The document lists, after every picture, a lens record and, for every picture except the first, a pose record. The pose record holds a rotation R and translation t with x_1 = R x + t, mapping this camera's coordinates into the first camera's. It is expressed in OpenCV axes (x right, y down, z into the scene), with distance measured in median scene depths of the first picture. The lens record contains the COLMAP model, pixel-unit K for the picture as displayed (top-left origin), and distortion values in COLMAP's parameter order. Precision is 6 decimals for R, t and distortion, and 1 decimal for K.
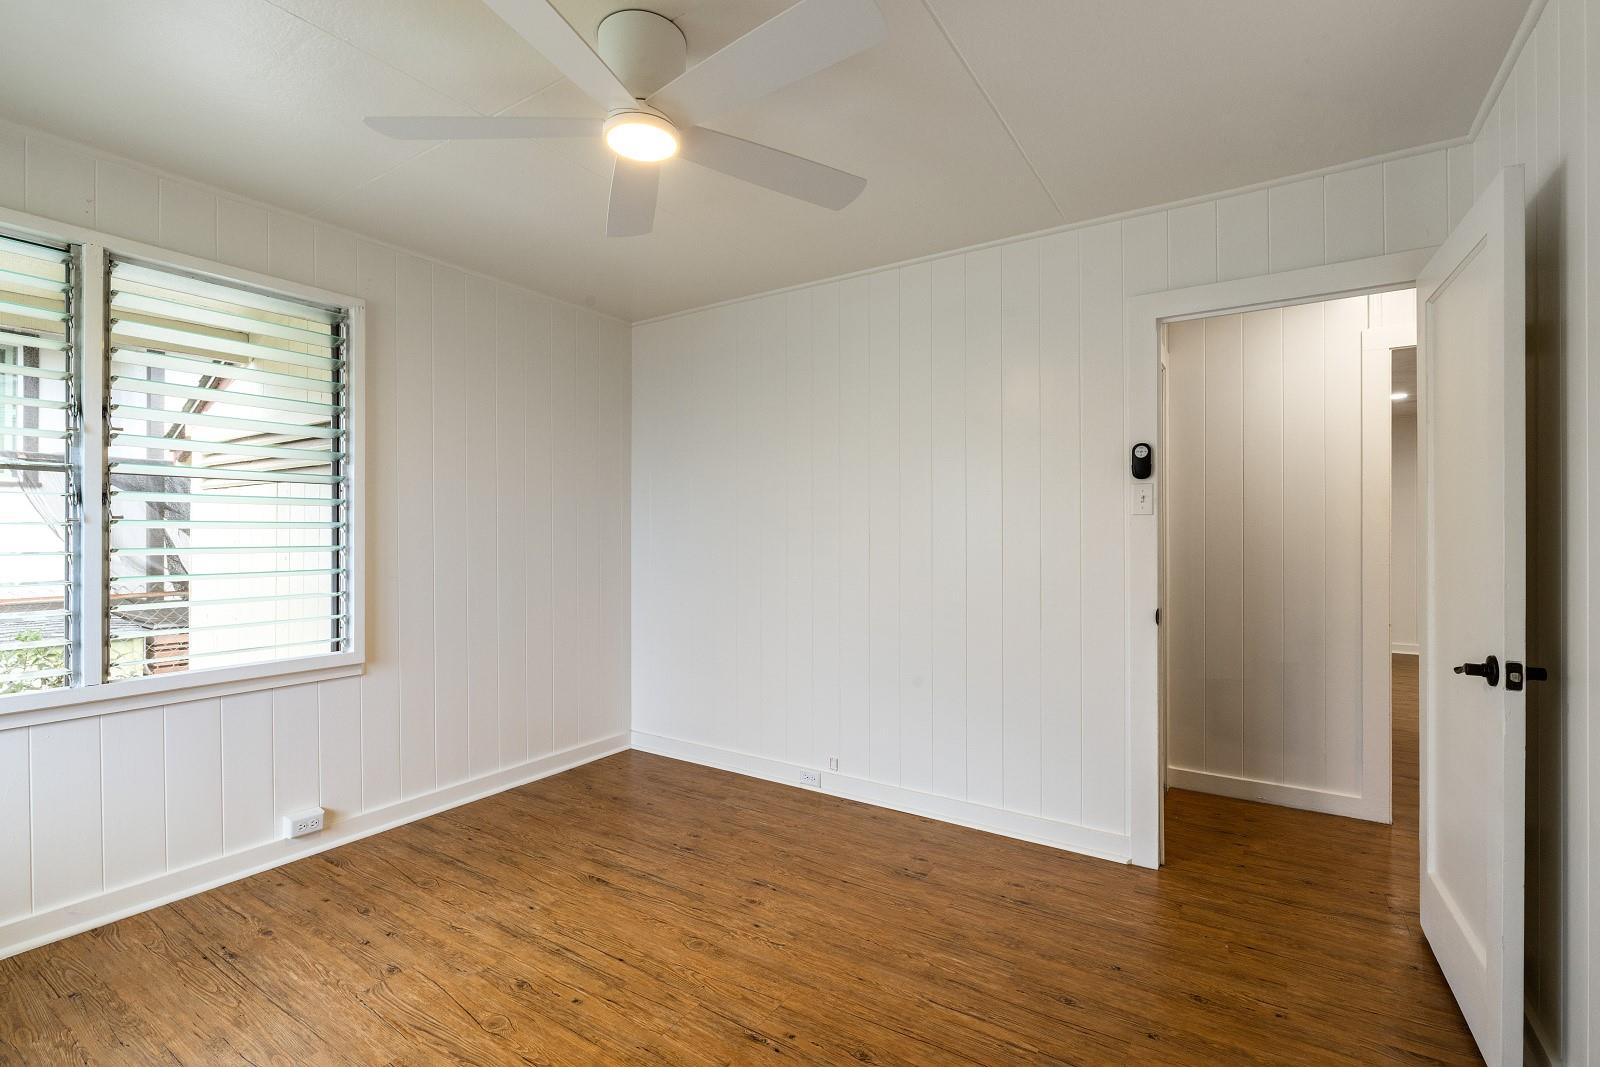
lens RADIAL K [[711.3, 0, 807.9], [0, 711.3, 536.0], [0, 0, 1]] dist [-0.009394, 0.000392]
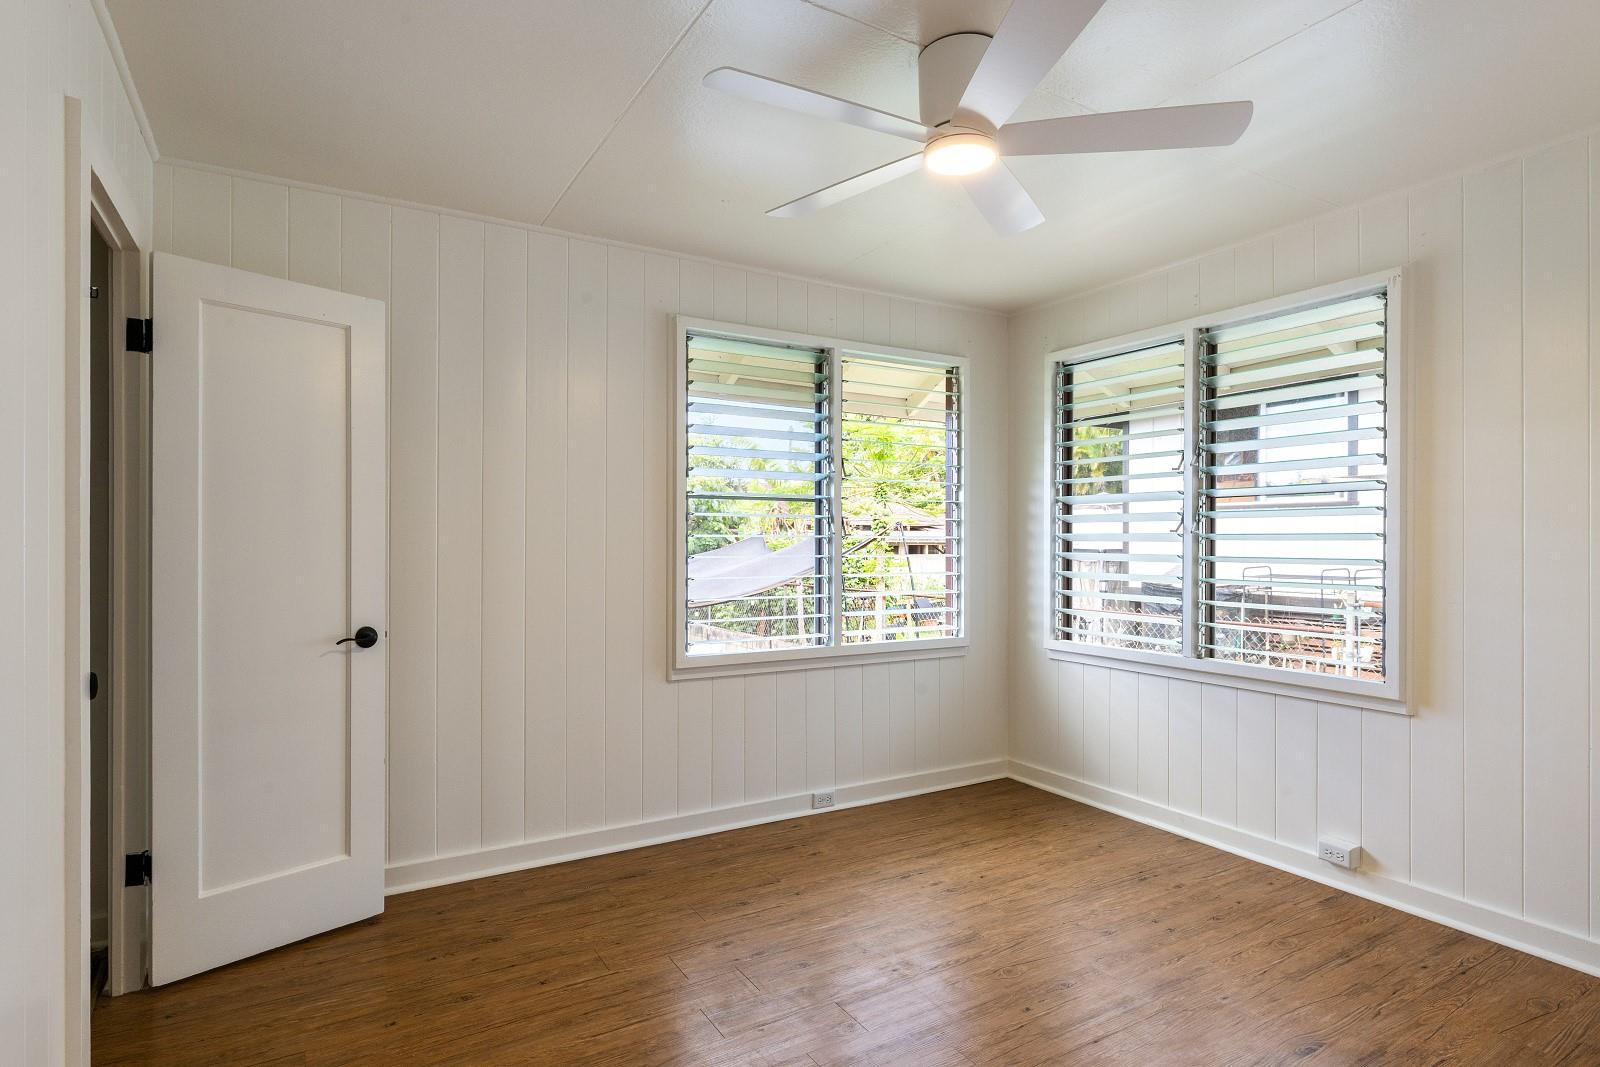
lens RADIAL K [[837.1, 0, 794.3], [0, 837.1, 538.6], [0, 0, 1]] dist [0.001325, 0.000363]
pose [[-0.448912, -0.000072, -0.893576, 0.663396], [-0.004586, 0.999987, 0.002223, -0.014385], [0.893564, 0.005096, -0.448907, 0.912430]]
